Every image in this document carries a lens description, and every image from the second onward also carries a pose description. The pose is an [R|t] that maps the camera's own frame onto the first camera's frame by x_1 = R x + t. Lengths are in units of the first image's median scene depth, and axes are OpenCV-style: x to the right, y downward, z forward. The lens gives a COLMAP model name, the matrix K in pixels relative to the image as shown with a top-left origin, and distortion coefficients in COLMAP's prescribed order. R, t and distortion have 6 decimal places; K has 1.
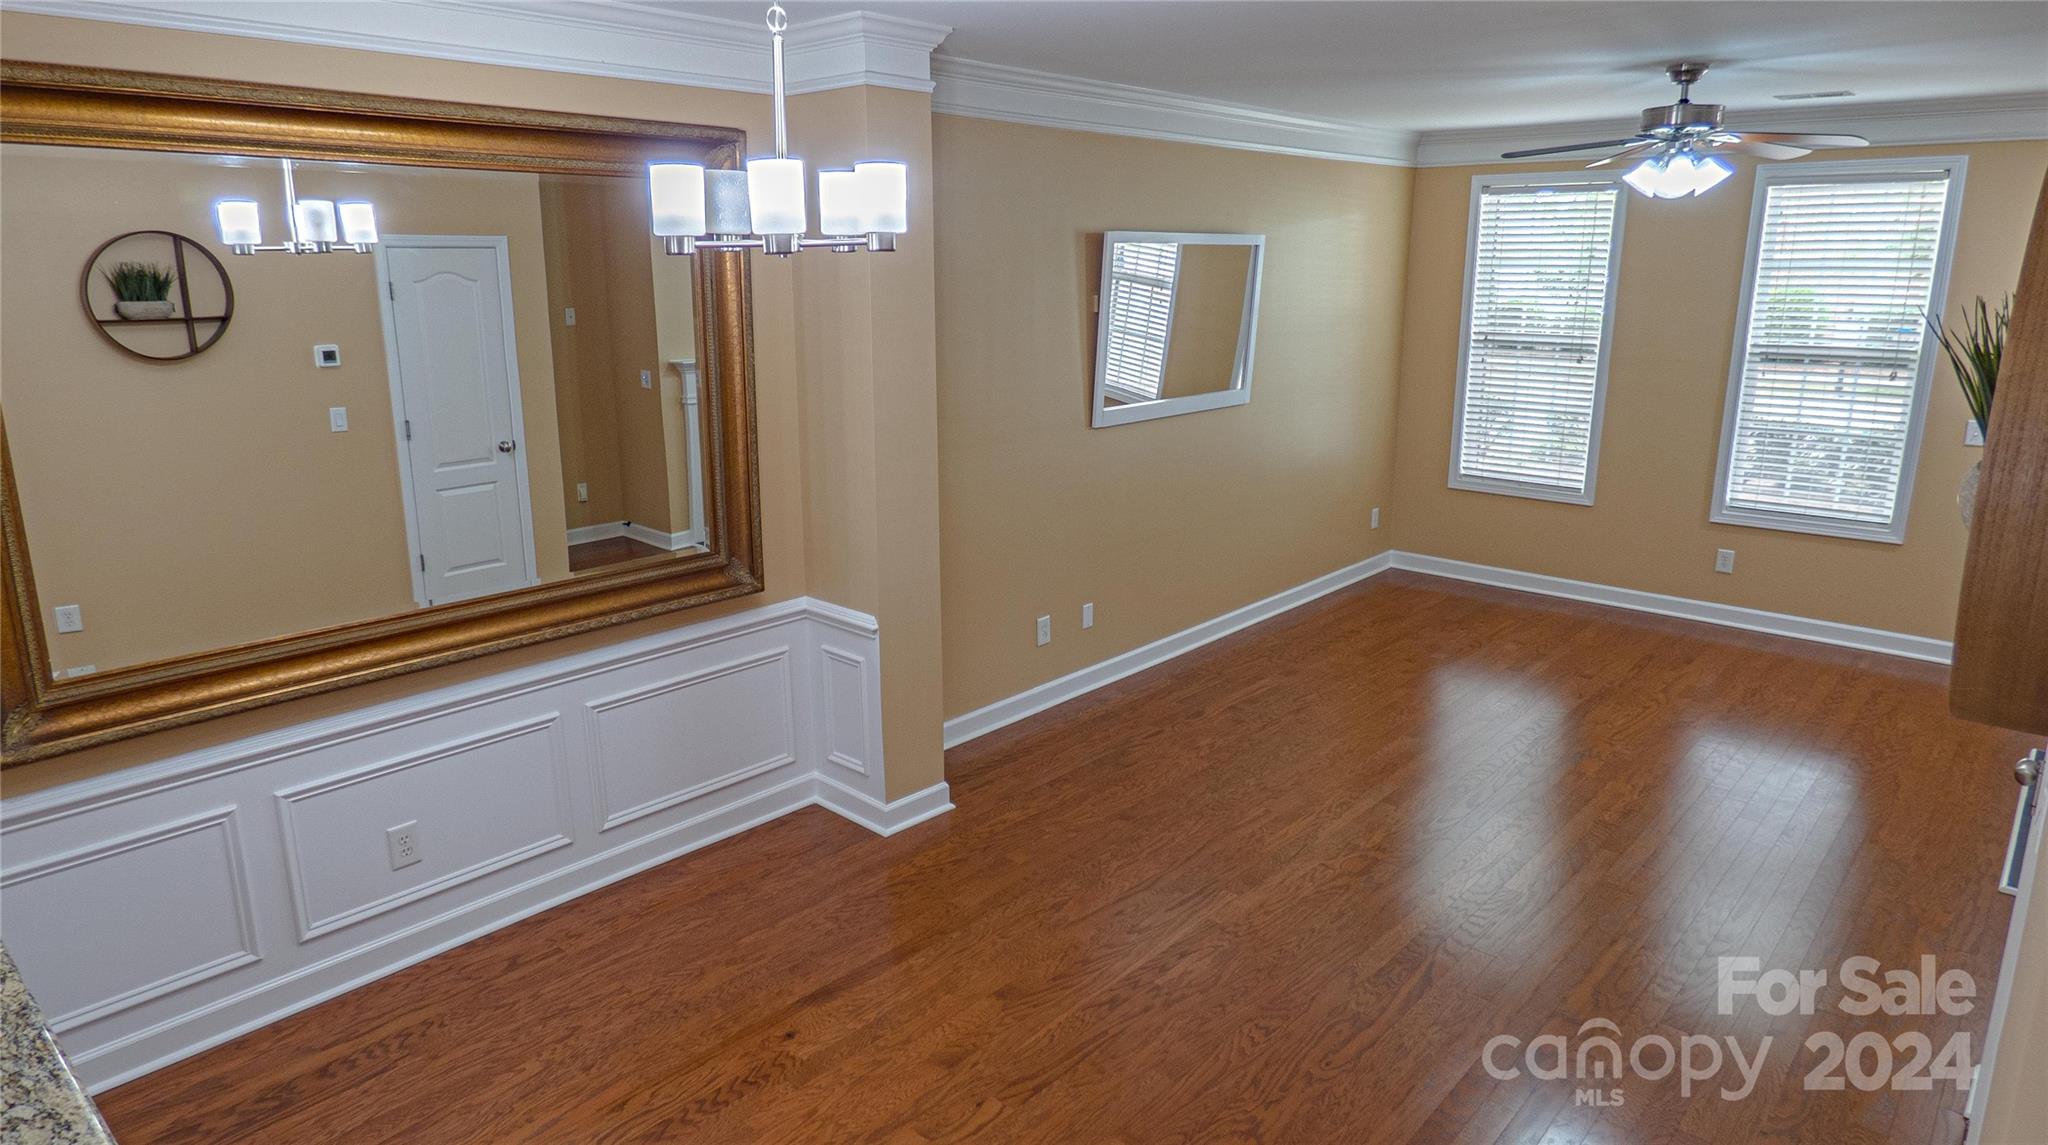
lens RADIAL K [[1257.0, 0, 1028.2], [0, 1257.0, 558.9], [0, 0, 1]] dist [-0.069399, 0.097596]
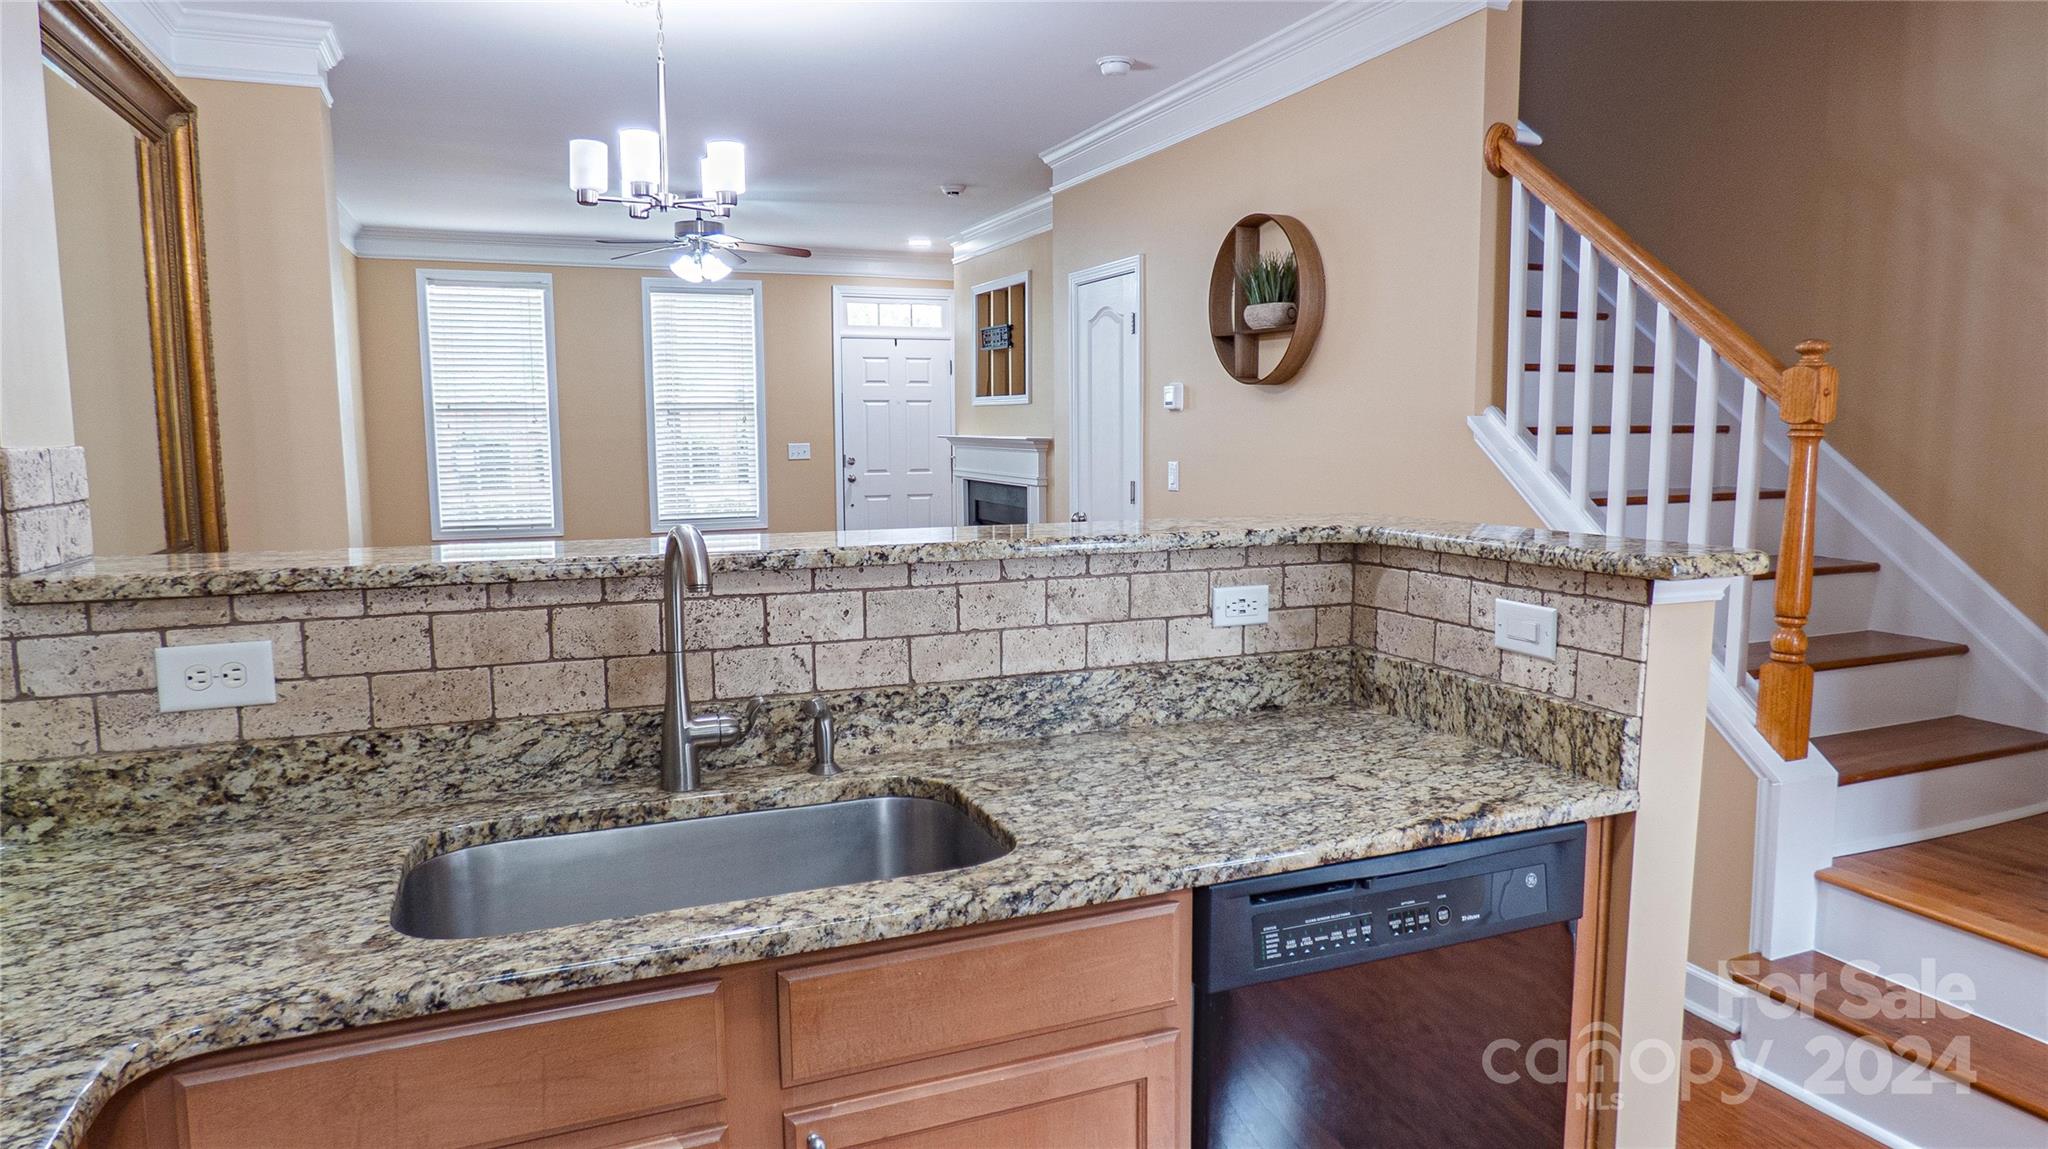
lens RADIAL K [[1235.4, 0, 1029.5], [0, 1235.4, 567.0], [0, 0, 1]] dist [-0.040688, 0.041689]
pose [[0.442909, -0.108242, 0.890008, -0.586684], [0.215658, 0.976402, 0.011428, 0.099518], [-0.870243, 0.186875, 0.455801, 0.043388]]
